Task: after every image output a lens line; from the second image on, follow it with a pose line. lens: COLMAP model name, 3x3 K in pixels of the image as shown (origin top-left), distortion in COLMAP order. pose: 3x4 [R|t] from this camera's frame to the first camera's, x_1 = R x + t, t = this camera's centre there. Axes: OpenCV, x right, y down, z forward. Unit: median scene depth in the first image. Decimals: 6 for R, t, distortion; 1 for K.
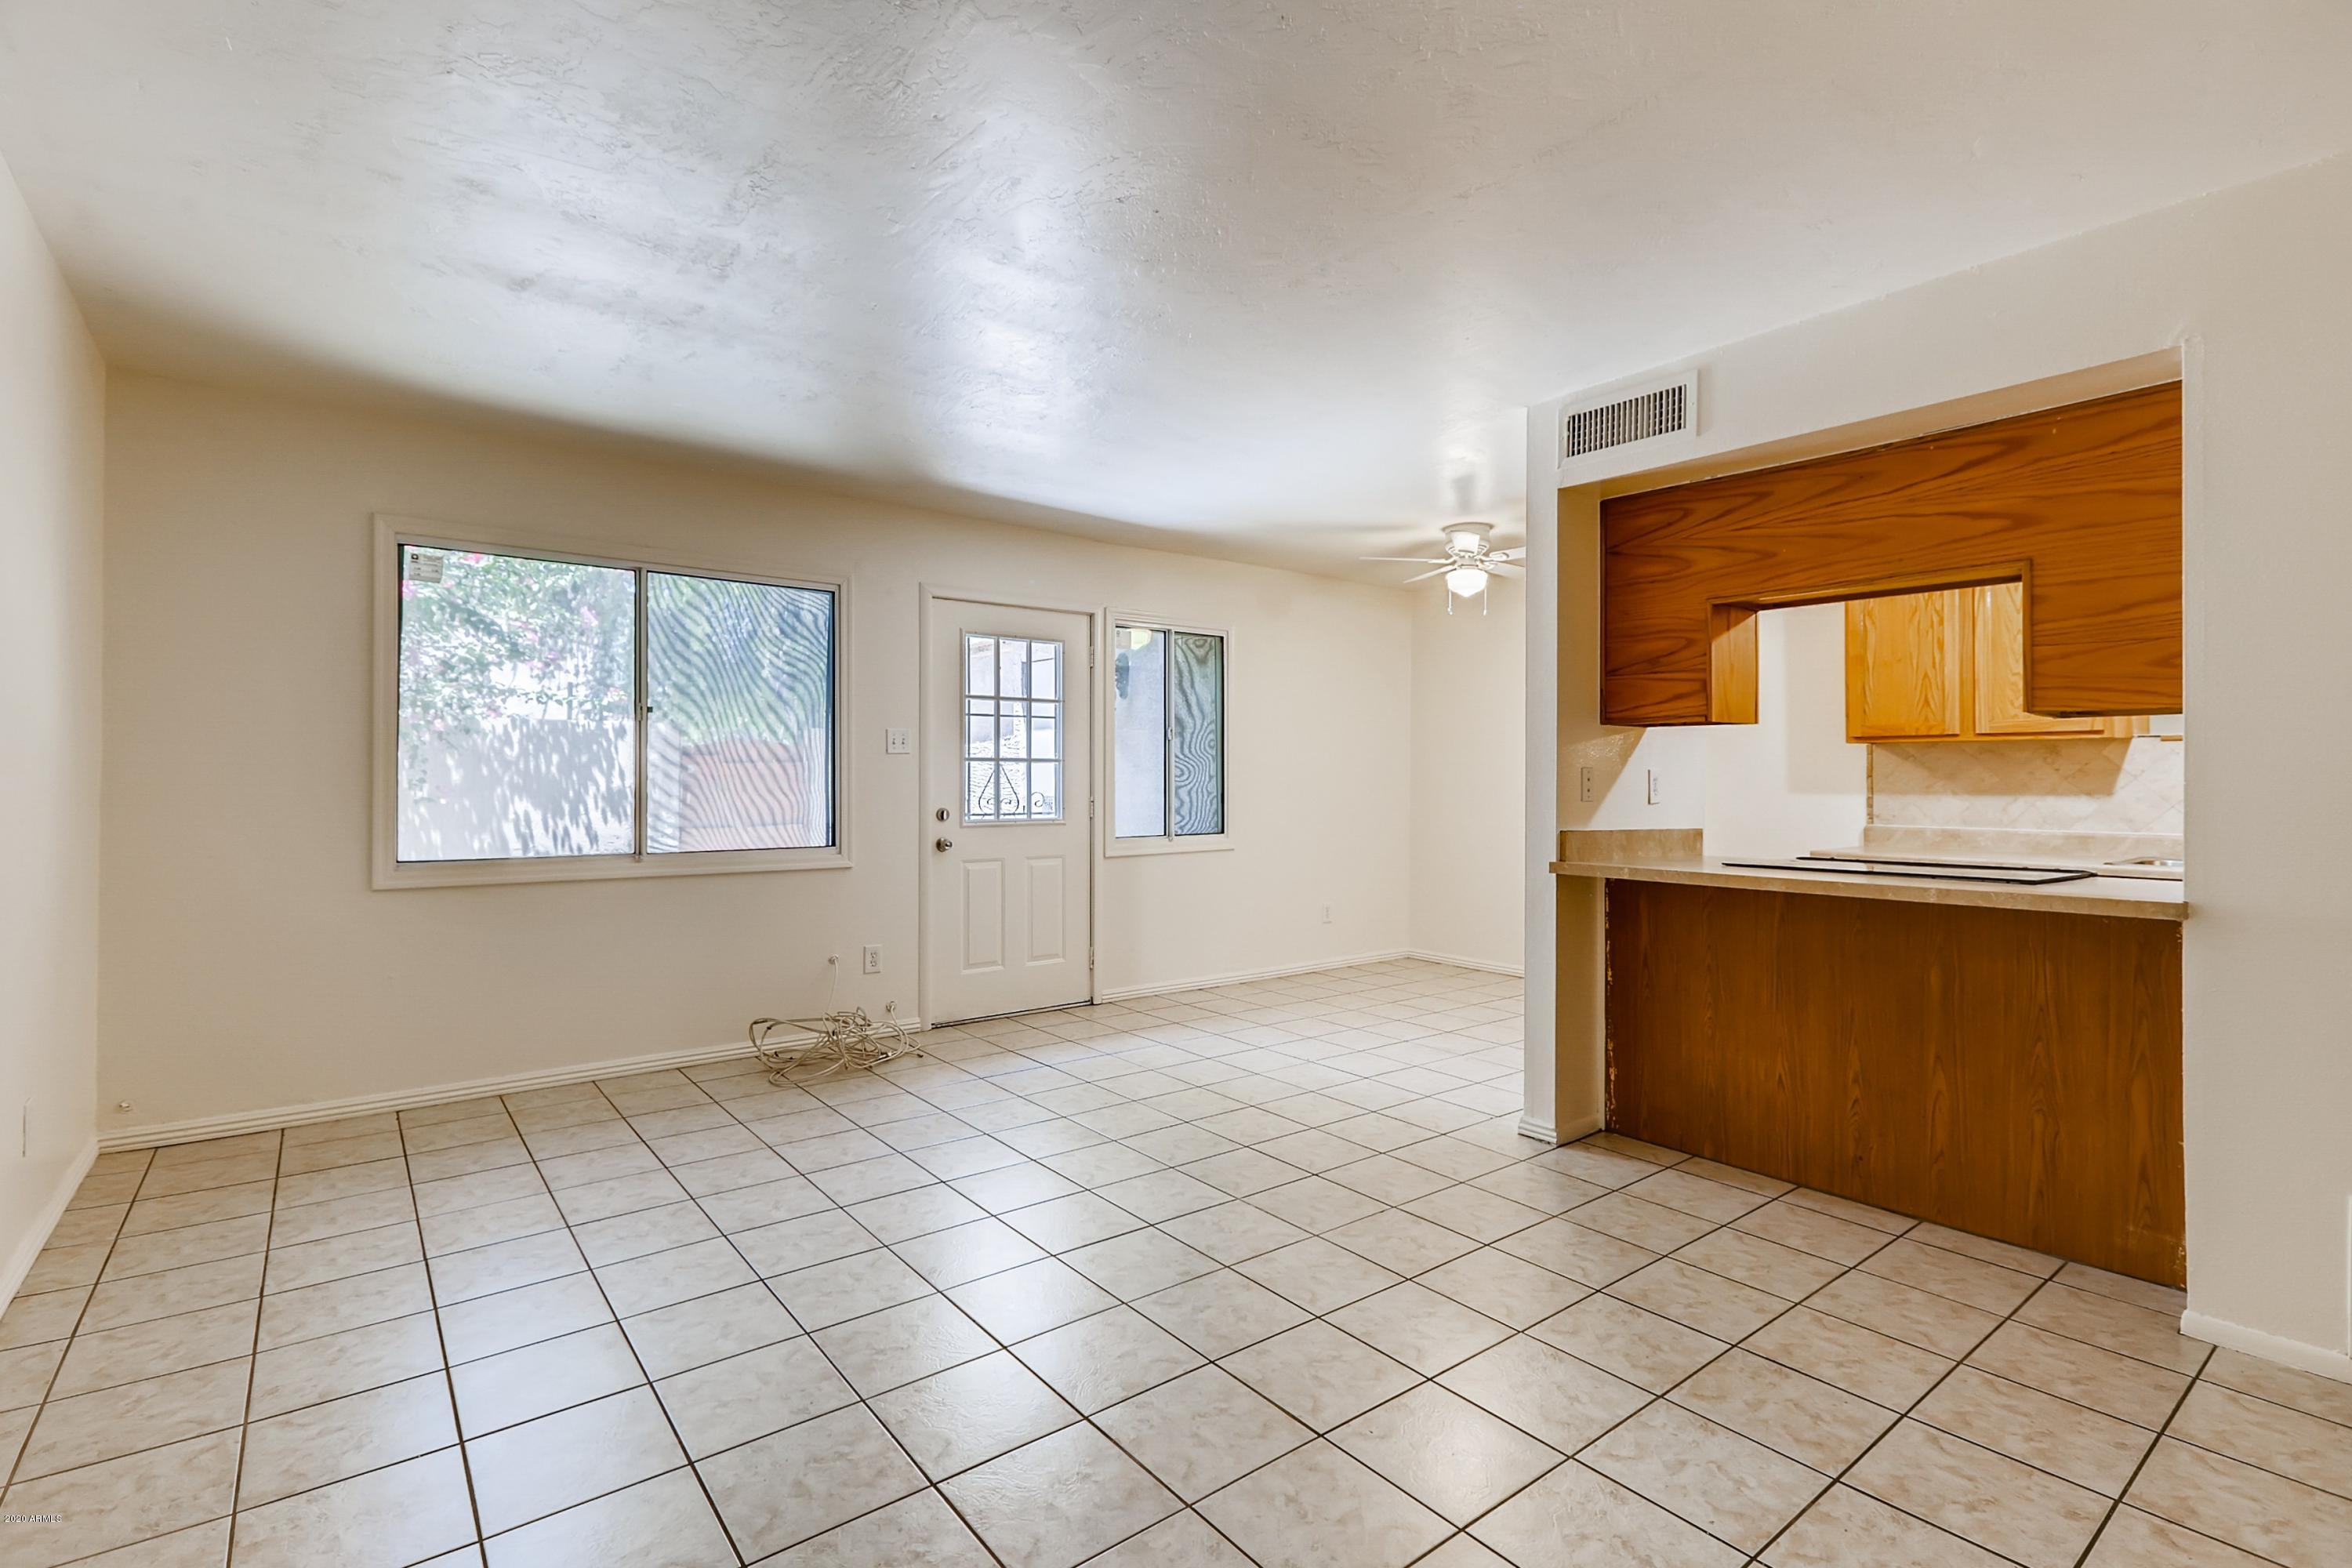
lens RADIAL K [[1081.1, 0, 1165.9], [0, 1081.1, 770.7], [0, 0, 1]] dist [0.019565, -0.005175]
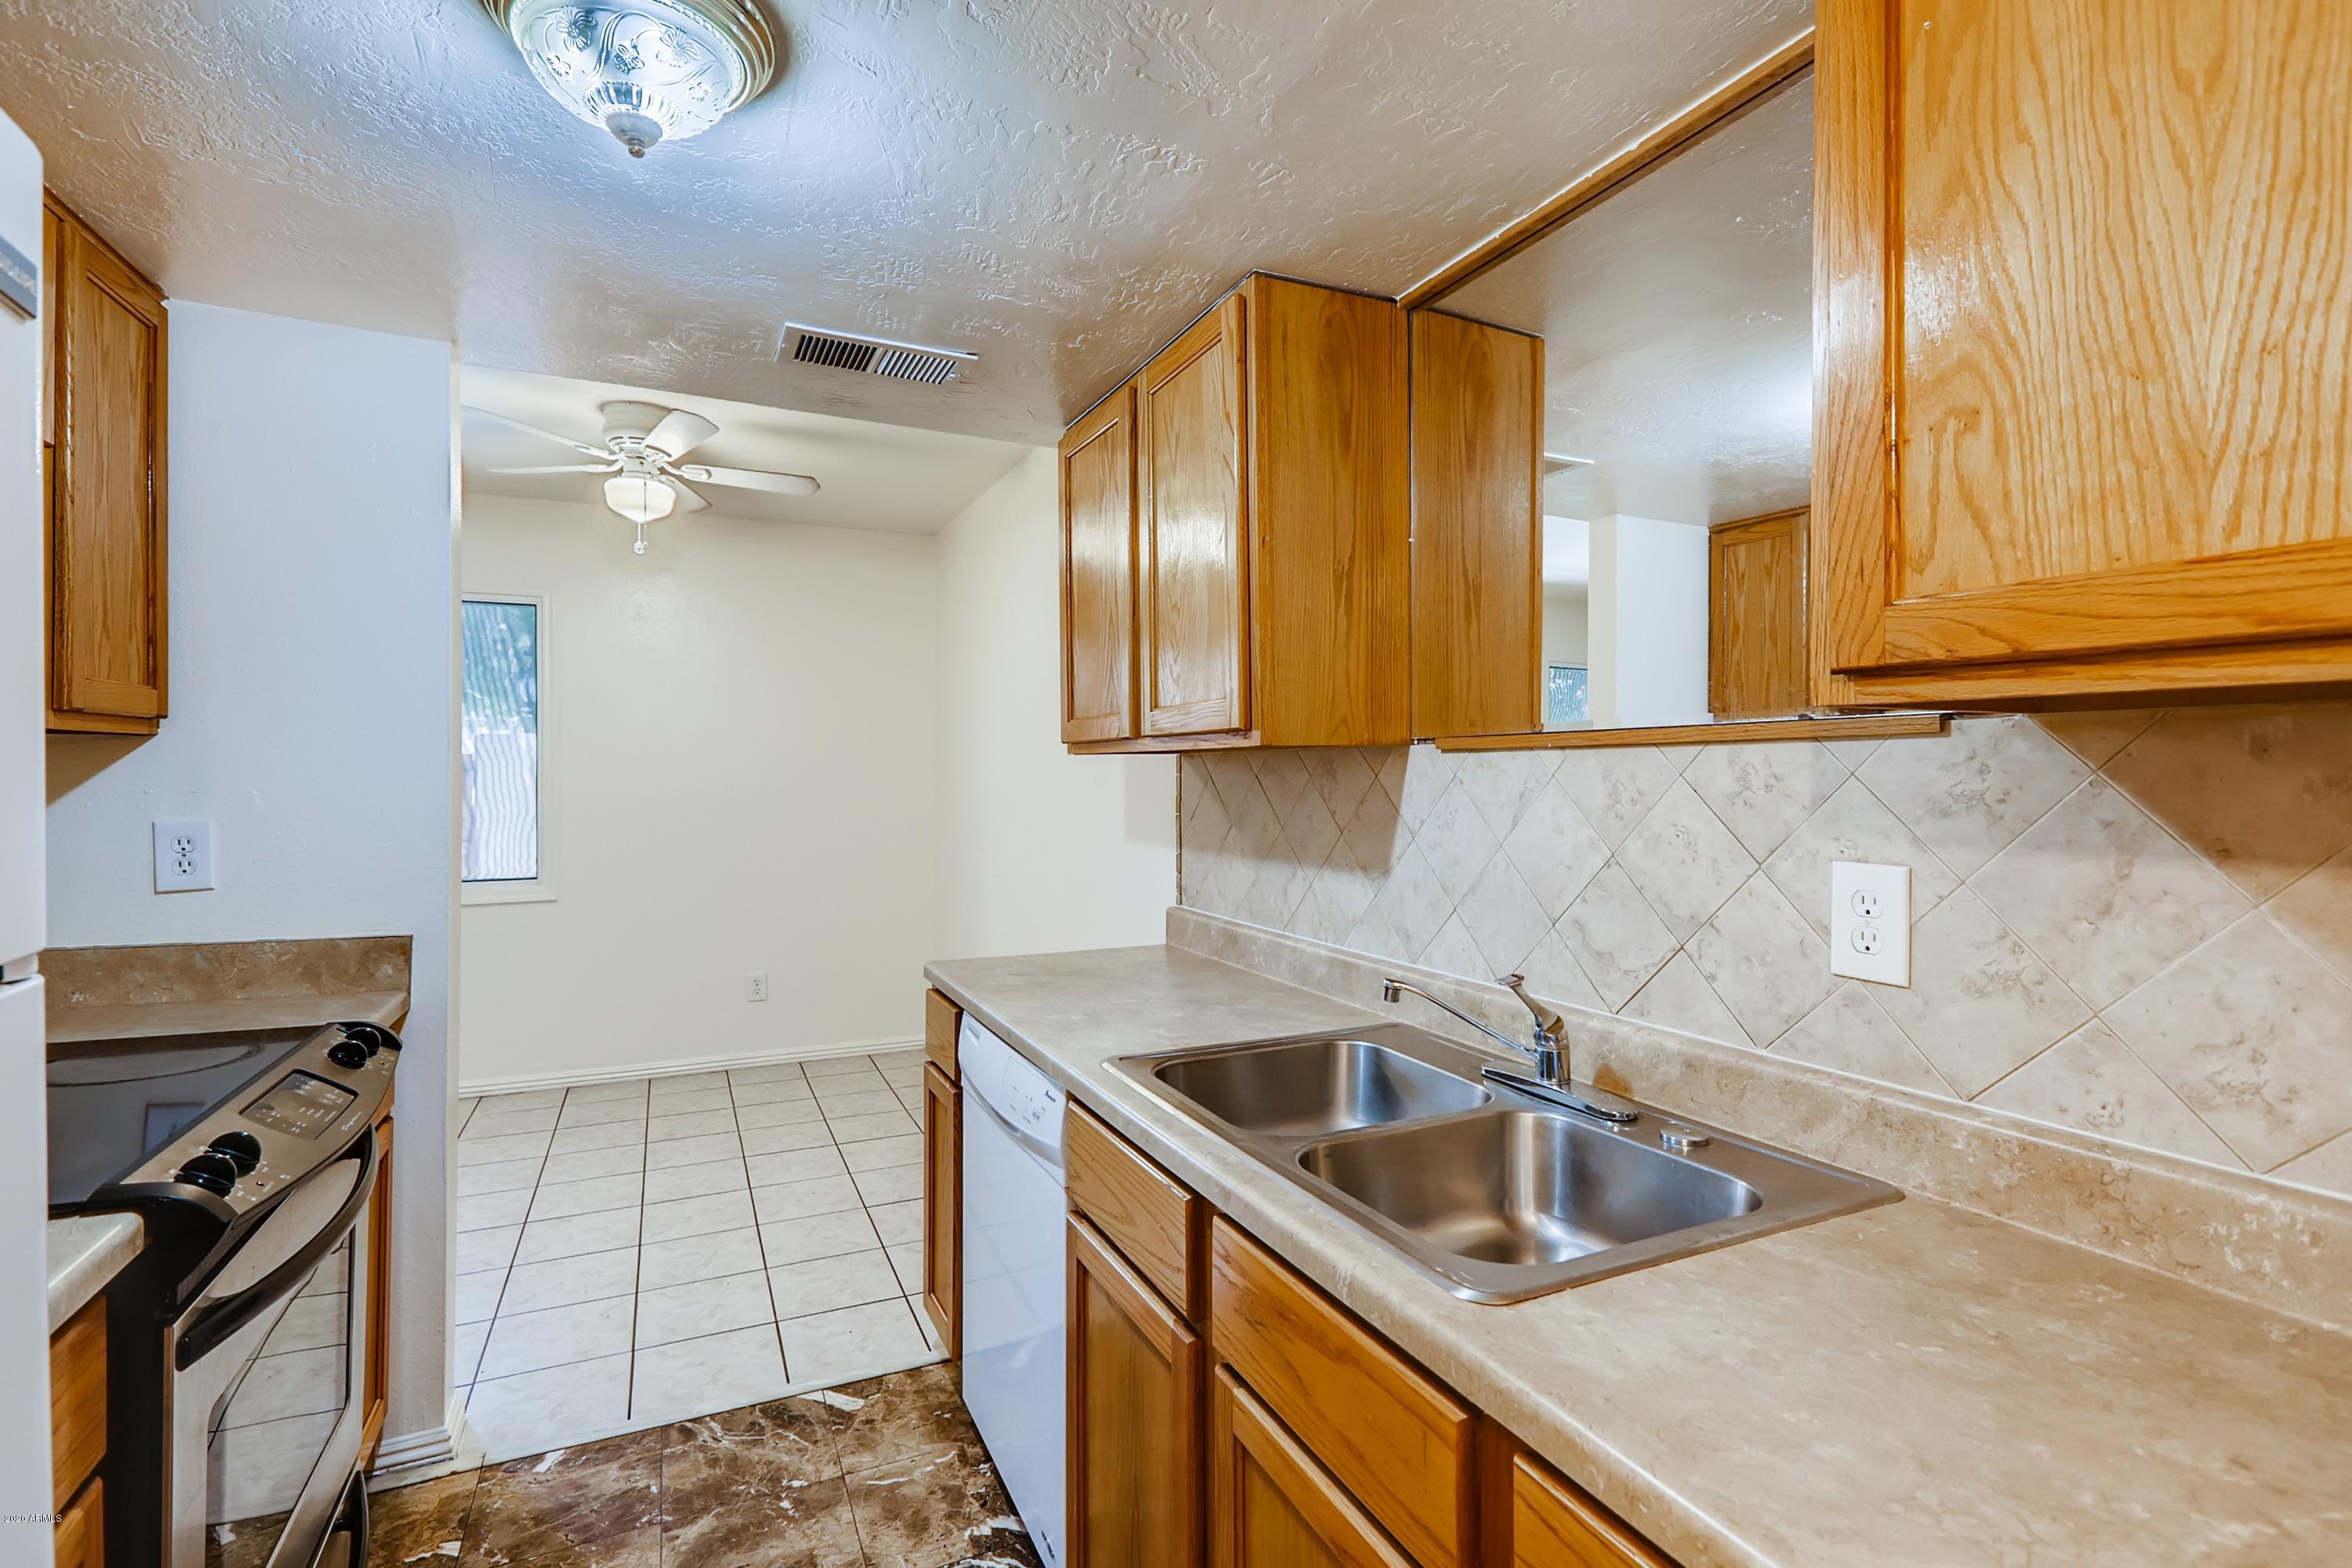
lens RADIAL K [[1081.1, 0, 1158.3], [0, 1081.1, 782.5], [0, 0, 1]] dist [0.019565, -0.005175]
pose [[0.974766, 0.001606, -0.223222, 1.077009], [0.001014, 0.999932, 0.011622, -0.024152], [0.223225, -0.011555, 0.974698, 0.688125]]
